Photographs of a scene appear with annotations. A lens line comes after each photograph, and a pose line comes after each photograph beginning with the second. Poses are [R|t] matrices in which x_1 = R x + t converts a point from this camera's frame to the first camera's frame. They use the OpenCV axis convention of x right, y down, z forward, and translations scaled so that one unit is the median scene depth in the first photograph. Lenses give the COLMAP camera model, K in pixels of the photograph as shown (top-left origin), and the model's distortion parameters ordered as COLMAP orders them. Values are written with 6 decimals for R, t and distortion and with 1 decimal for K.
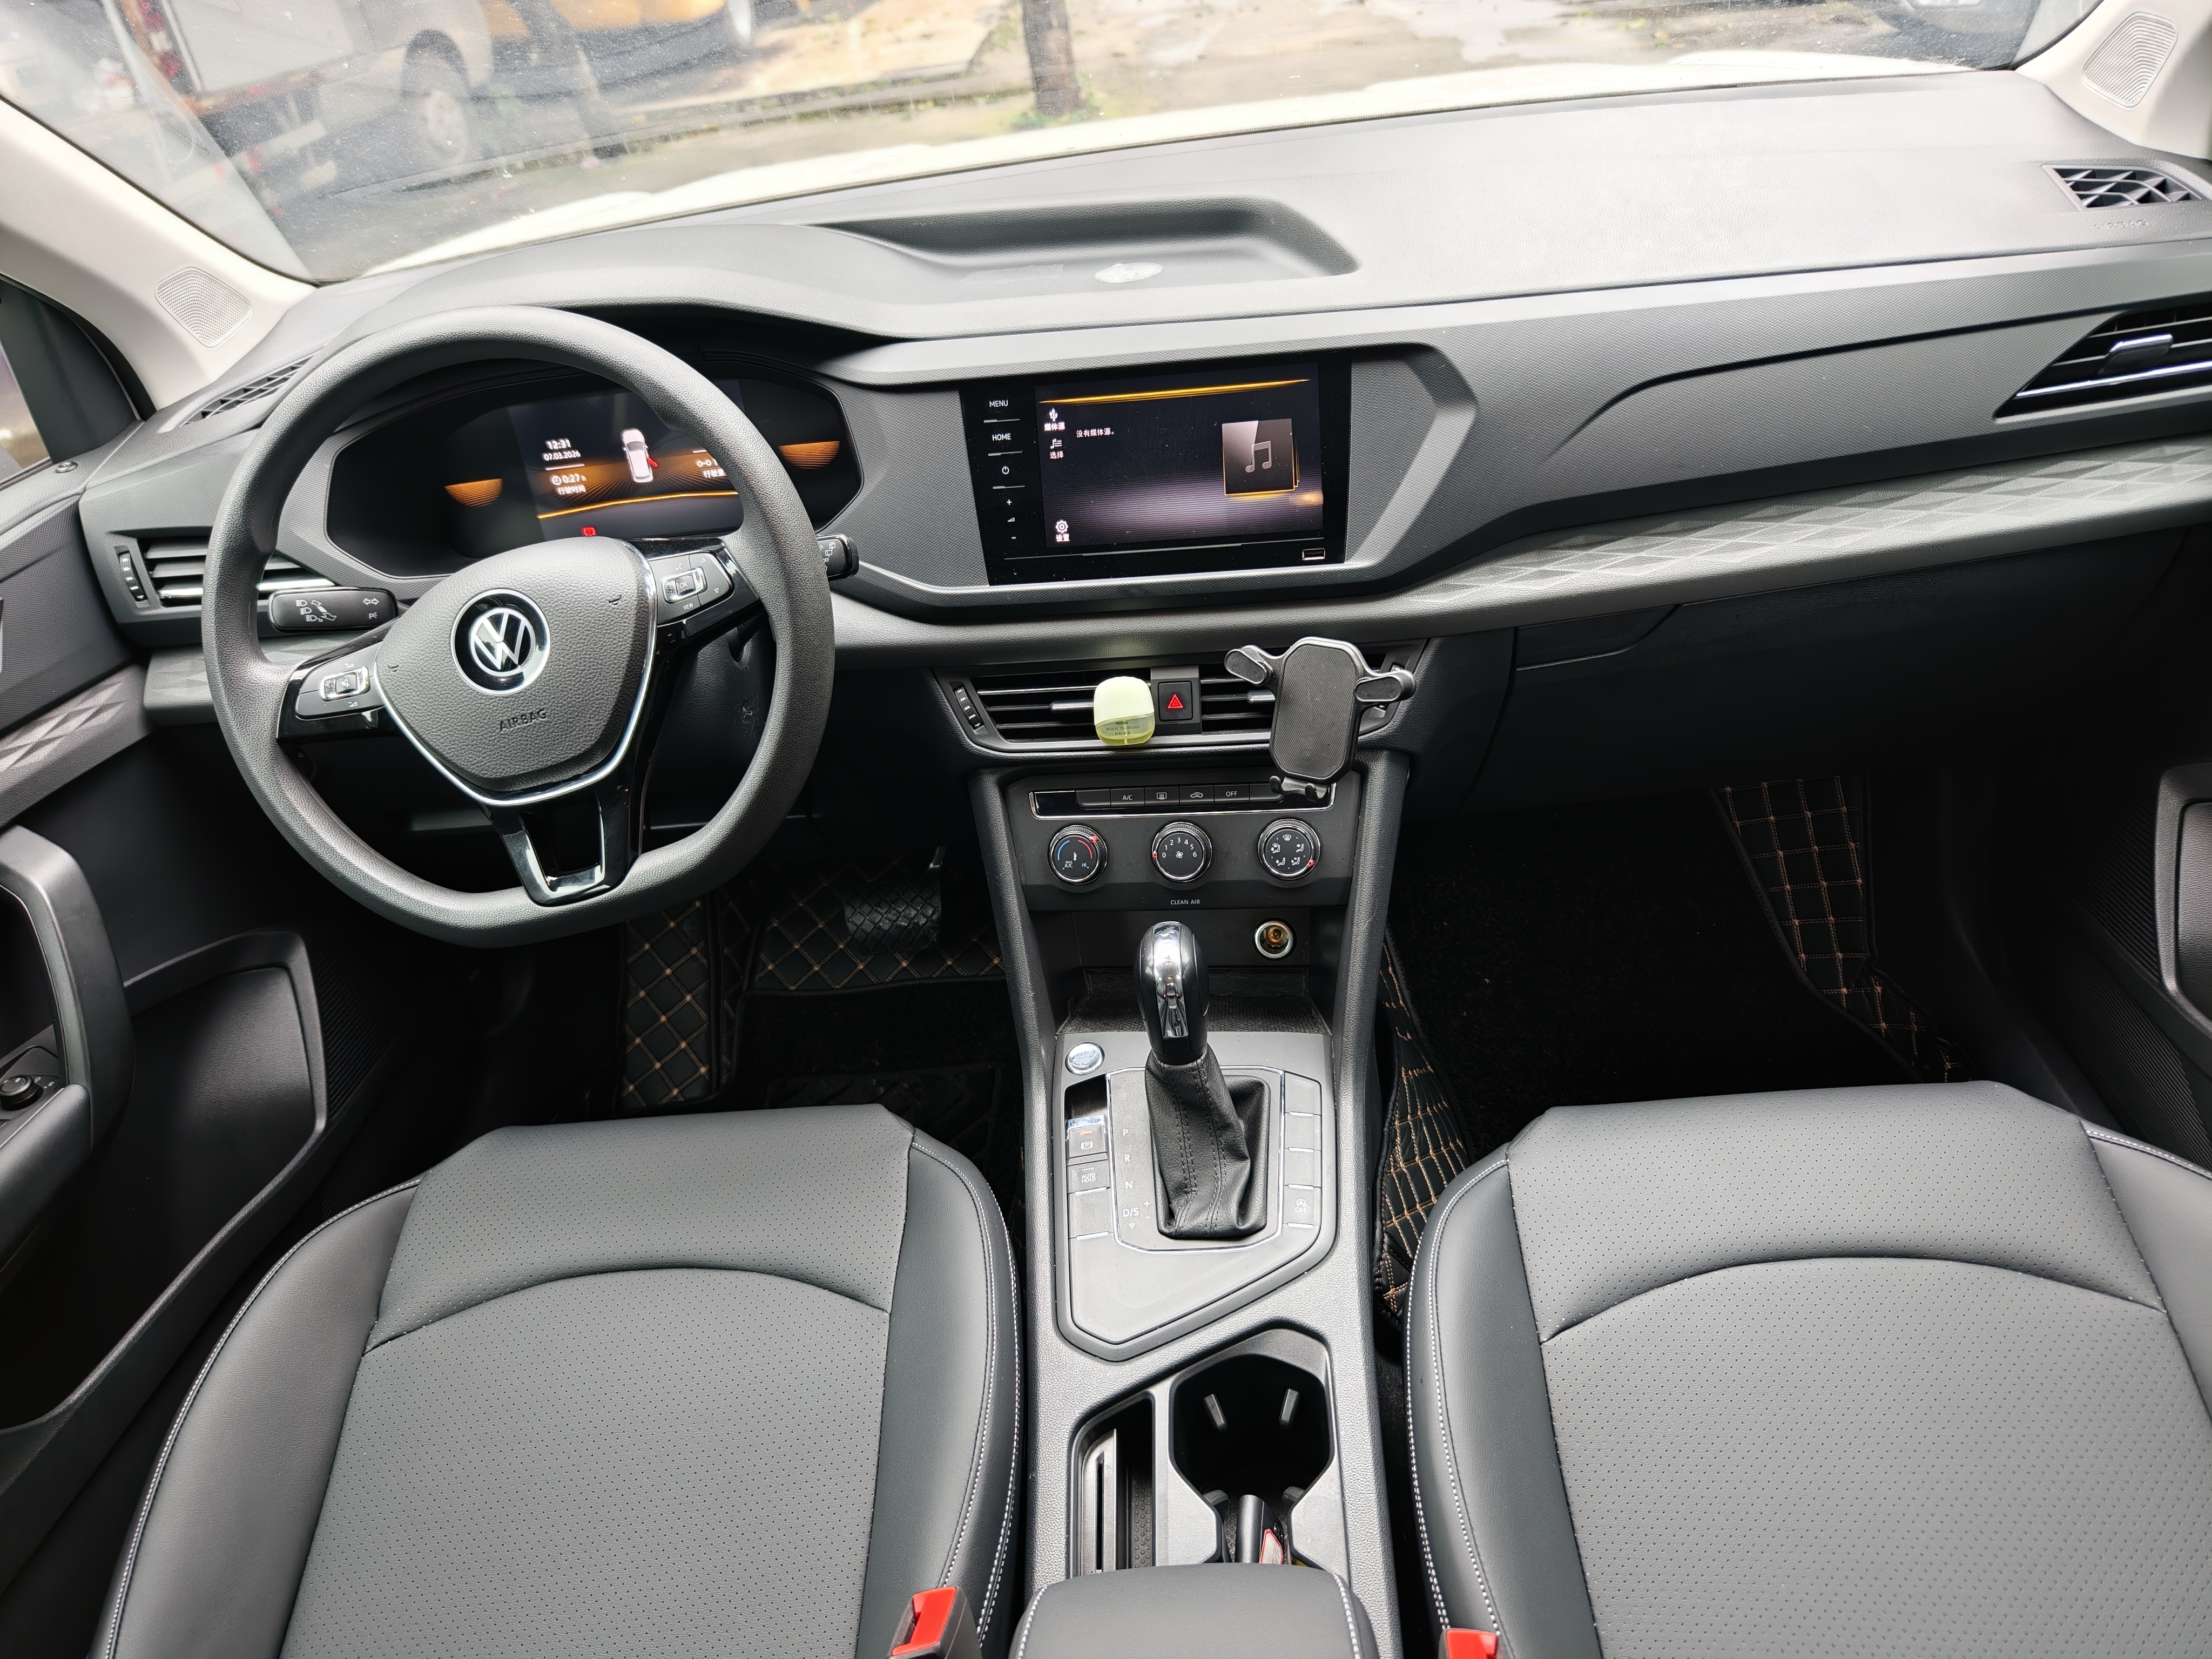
lens RADIAL K [[1471.7, 0, 1089.7], [0, 1471.7, 842.2], [0, 0, 1]] dist [-0.009420, 0.005141]
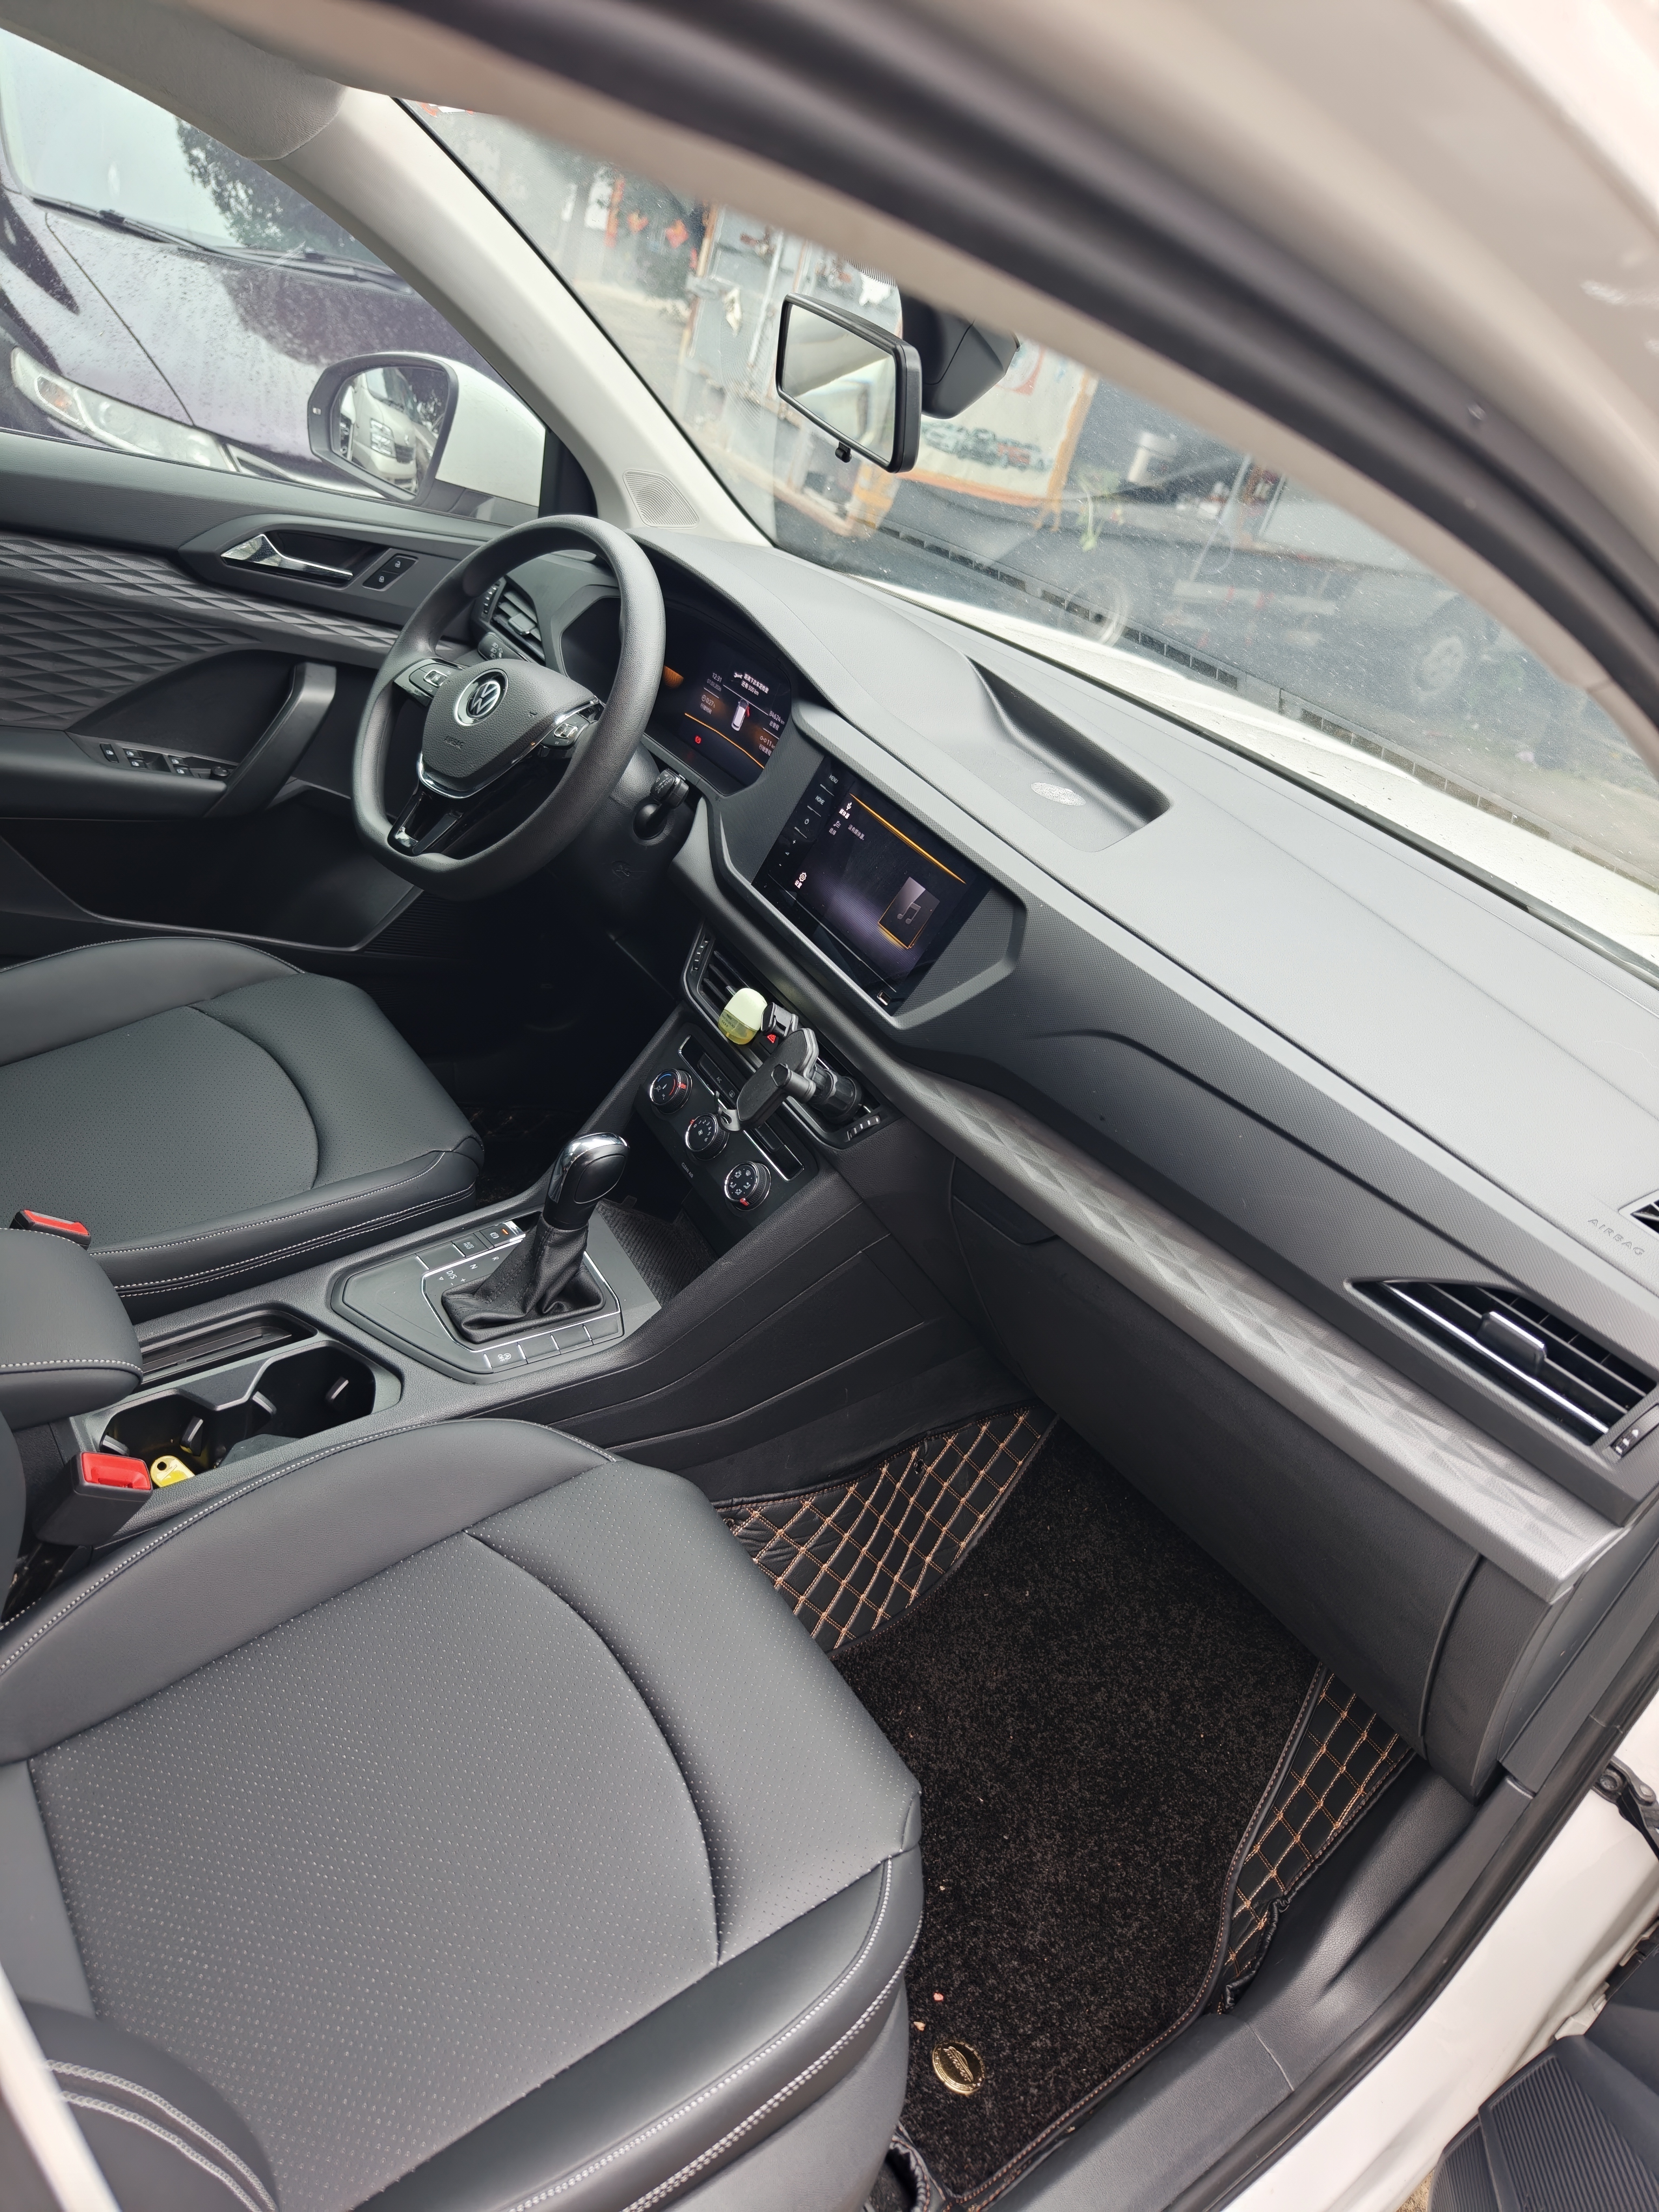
lens RADIAL K [[1471.7, 0, 842.9], [0, 1471.7, 1118.1], [0, 0, 1]] dist [-0.009420, 0.005141]
pose [[0.567481, 0.629583, -0.530652, 0.826861], [-0.706081, 0.703629, 0.079724, -0.195805], [0.423575, 0.329441, 0.843832, -0.002716]]
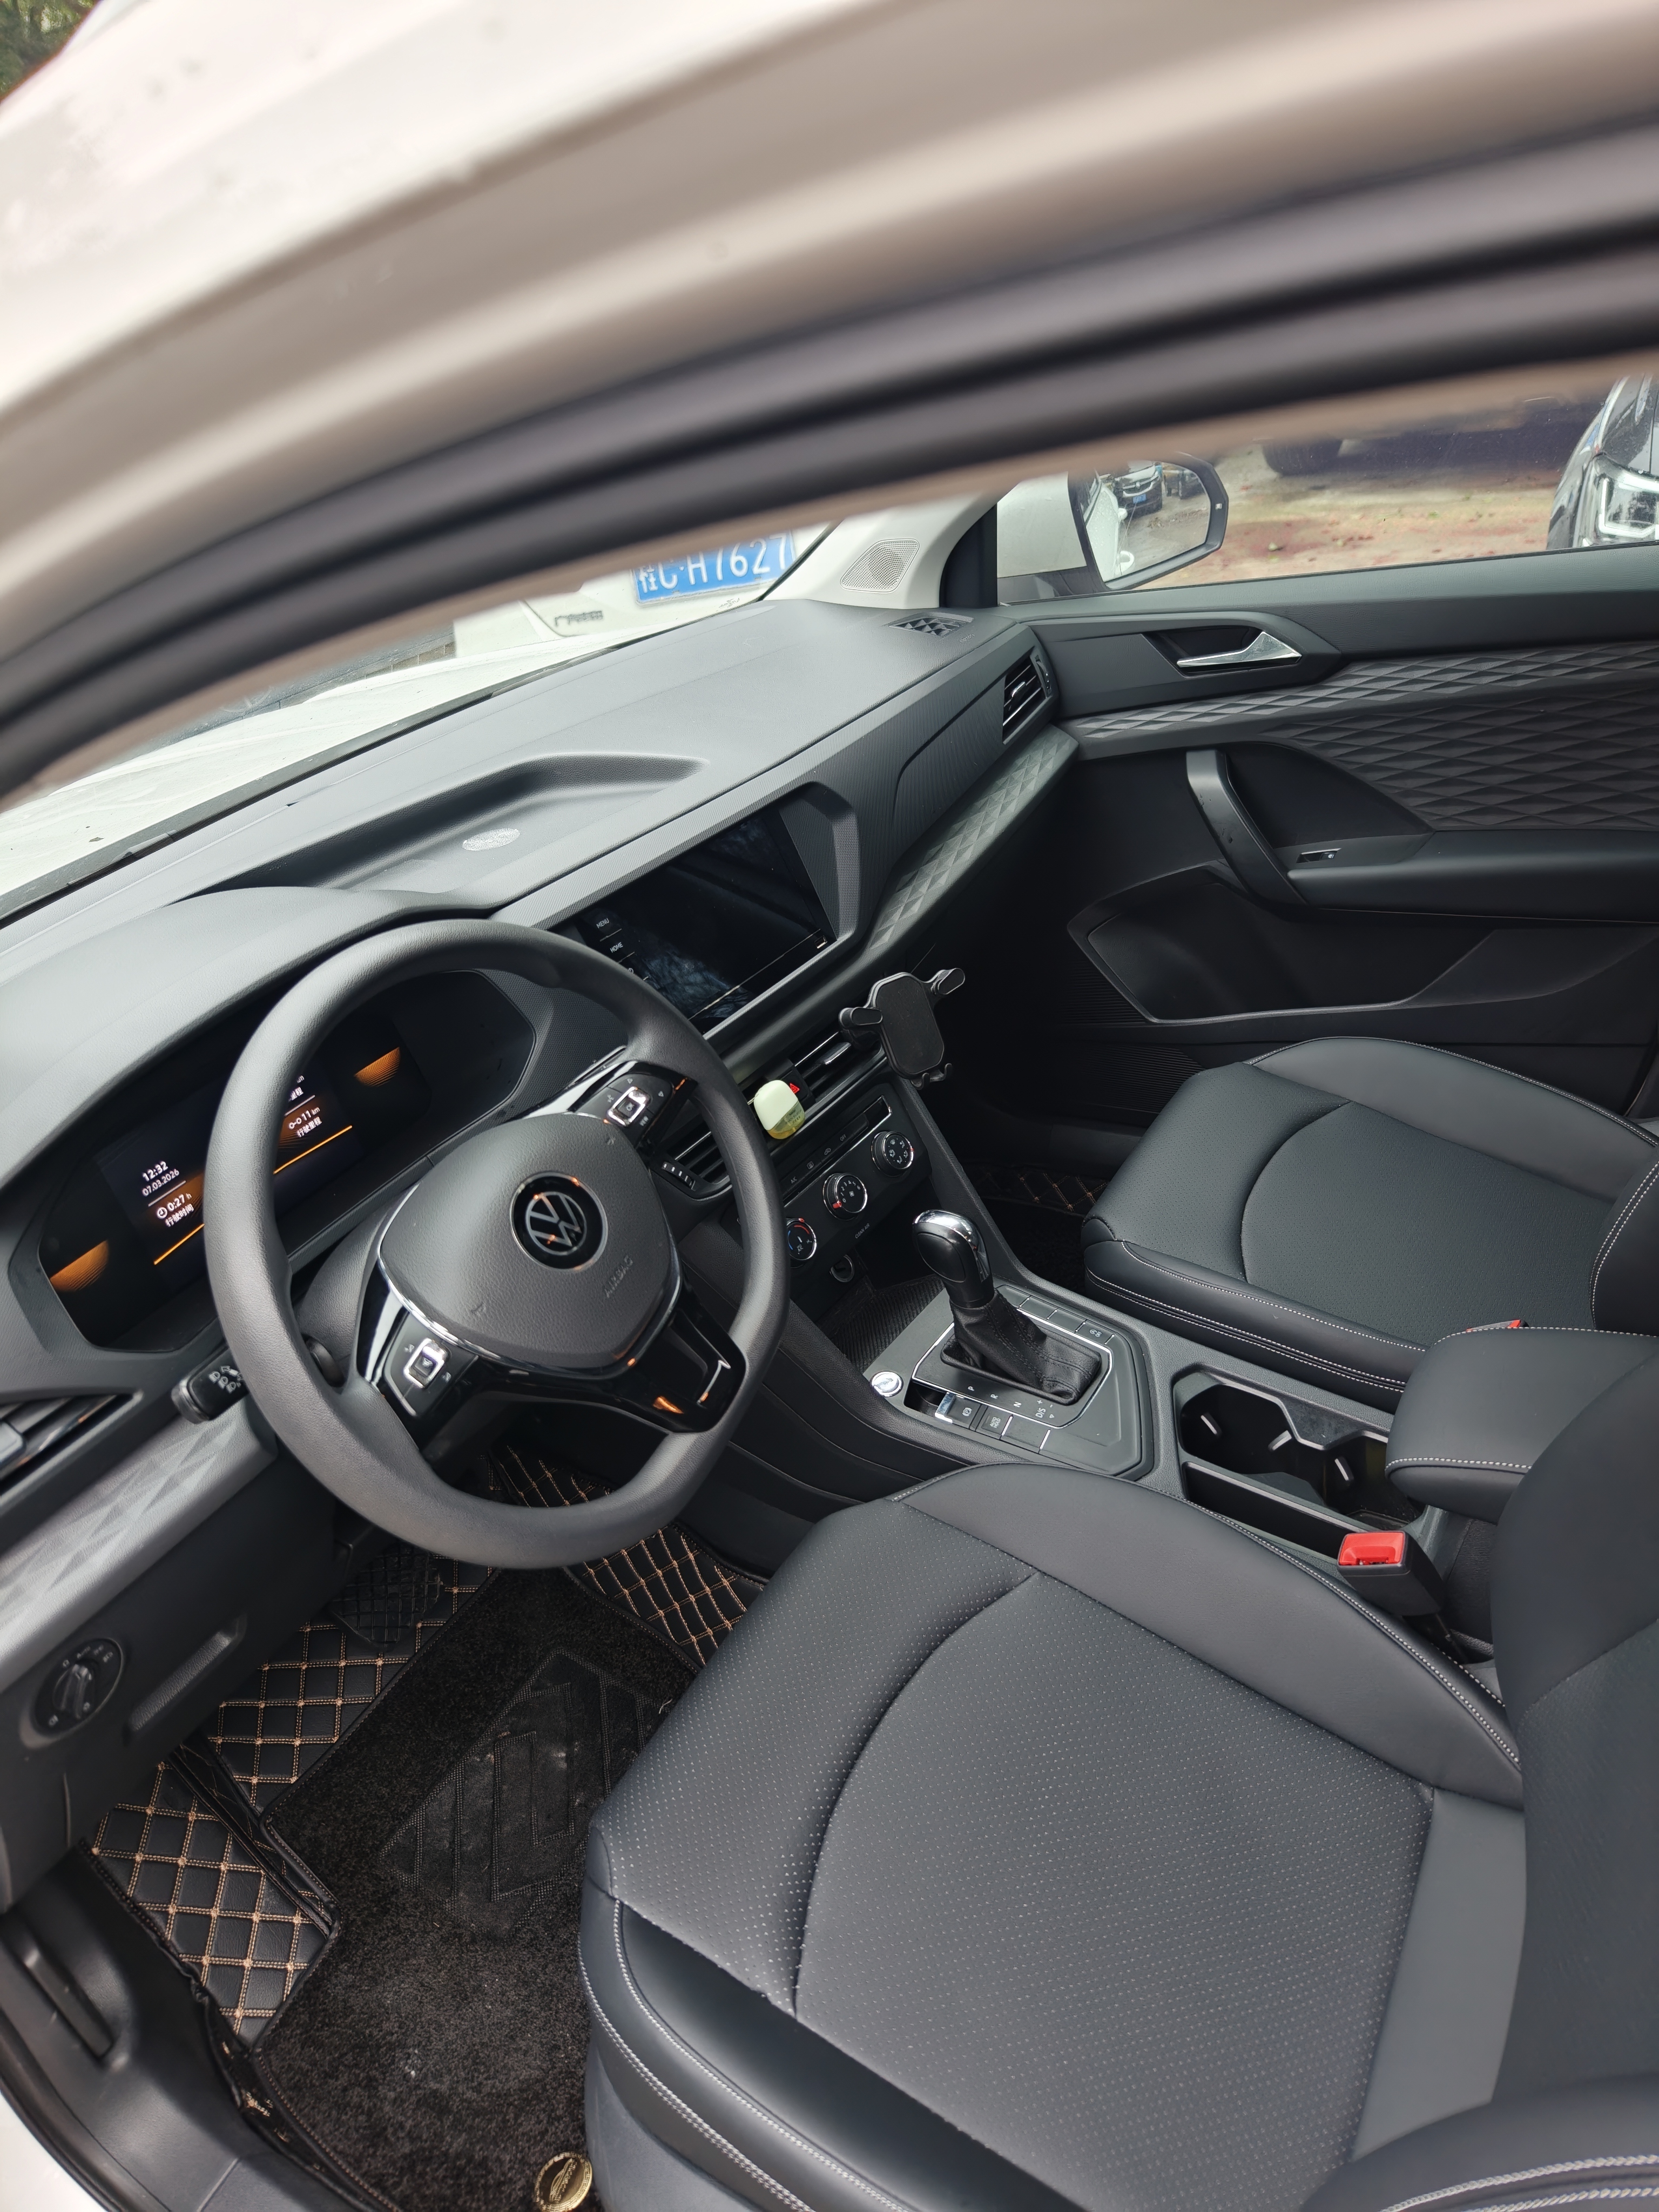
lens RADIAL K [[1471.7, 0, 817.1], [0, 1471.7, 1119.0], [0, 0, 1]] dist [-0.009420, 0.005141]
pose [[0.505561, -0.398777, 0.765104, -0.938224], [0.578316, 0.814705, 0.042493, -0.120991], [-0.640280, 0.420990, 0.642503, 0.198643]]
